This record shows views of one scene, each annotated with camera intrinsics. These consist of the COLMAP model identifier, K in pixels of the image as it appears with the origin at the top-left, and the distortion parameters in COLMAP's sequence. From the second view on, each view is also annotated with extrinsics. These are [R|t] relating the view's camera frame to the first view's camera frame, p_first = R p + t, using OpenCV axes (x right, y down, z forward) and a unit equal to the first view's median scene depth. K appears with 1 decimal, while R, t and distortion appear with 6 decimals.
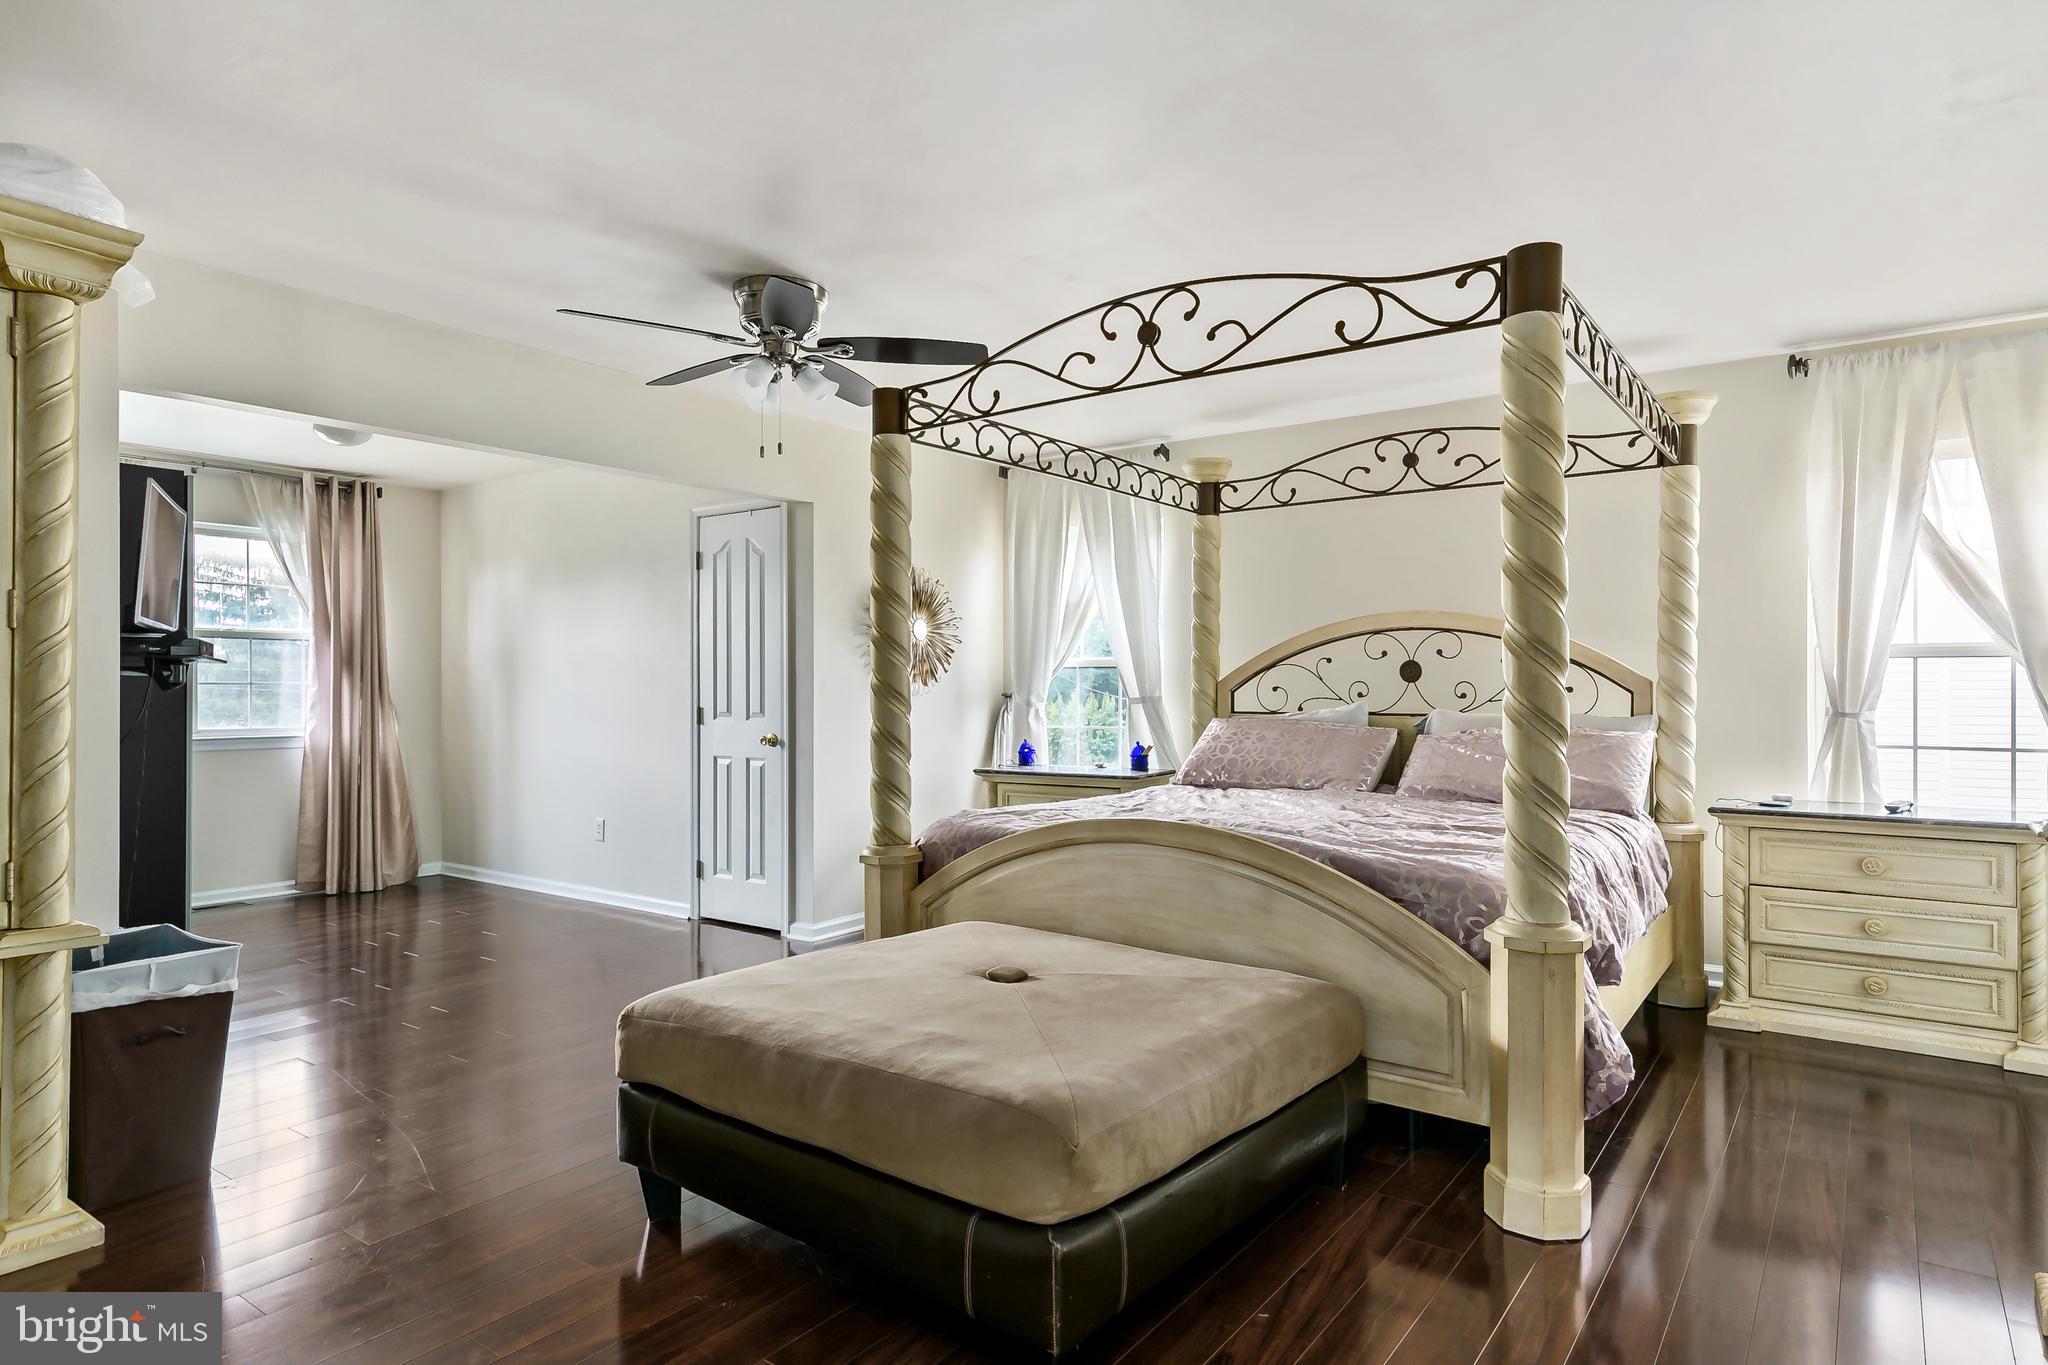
lens RADIAL K [[1158.8, 0, 1024.0], [0, 1158.8, 682.5], [0, 0, 1]] dist [0.011100, 0.000465]
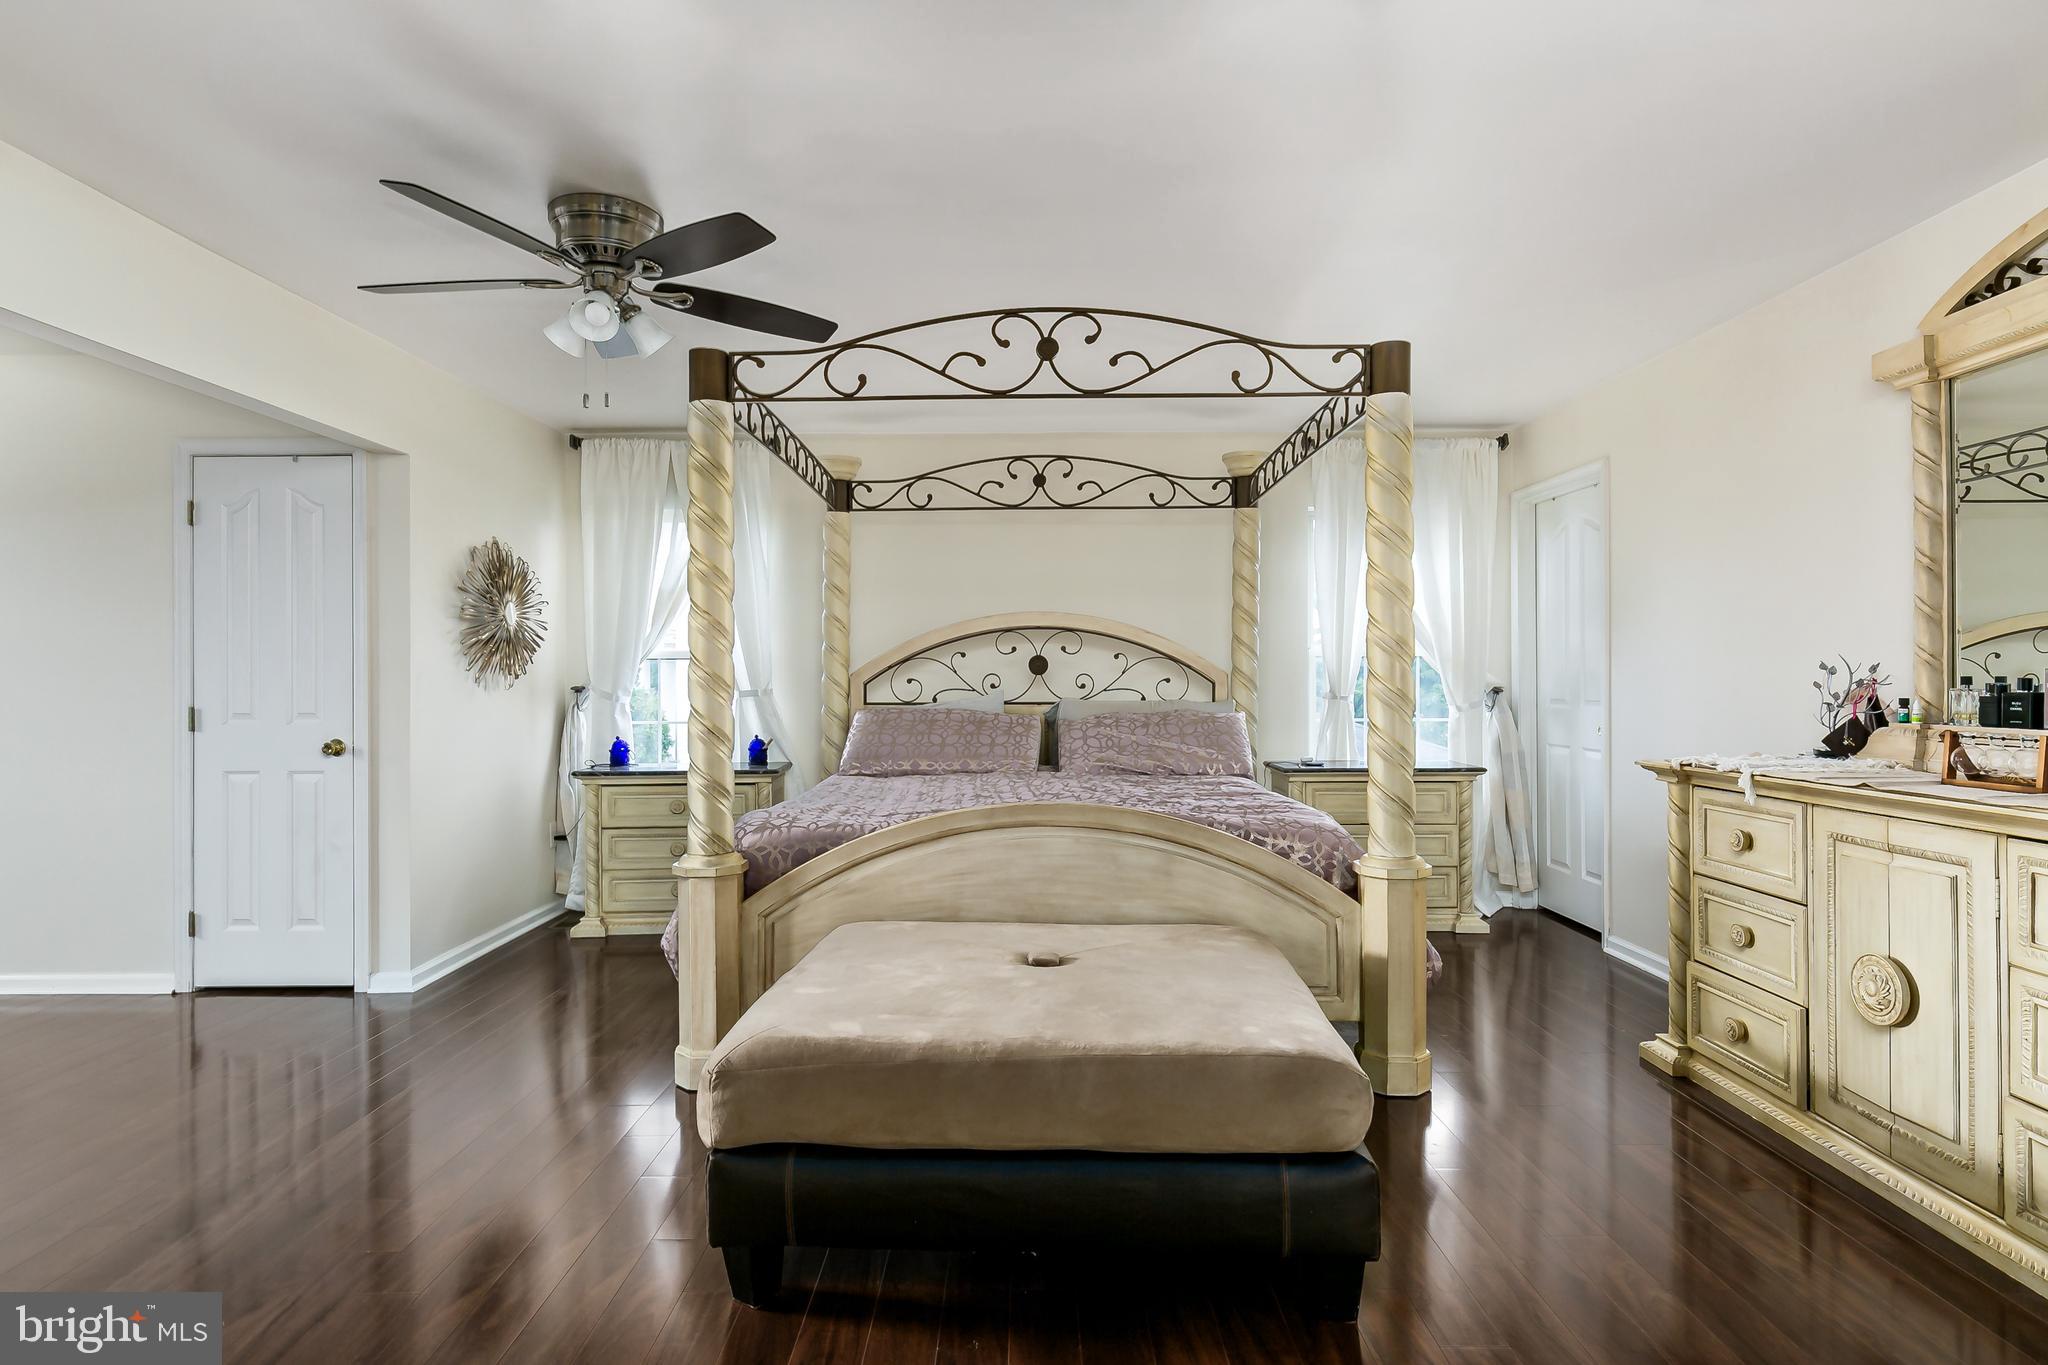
lens RADIAL K [[1132.5, 0, 1023.0], [0, 1132.5, 668.7], [0, 0, 1]] dist [0.014585, -0.000251]
pose [[0.809117, 0.003034, 0.587640, -0.461087], [0.000692, 0.999981, -0.006115, 0.000981], [-0.587647, 0.005355, 0.809100, 0.148151]]
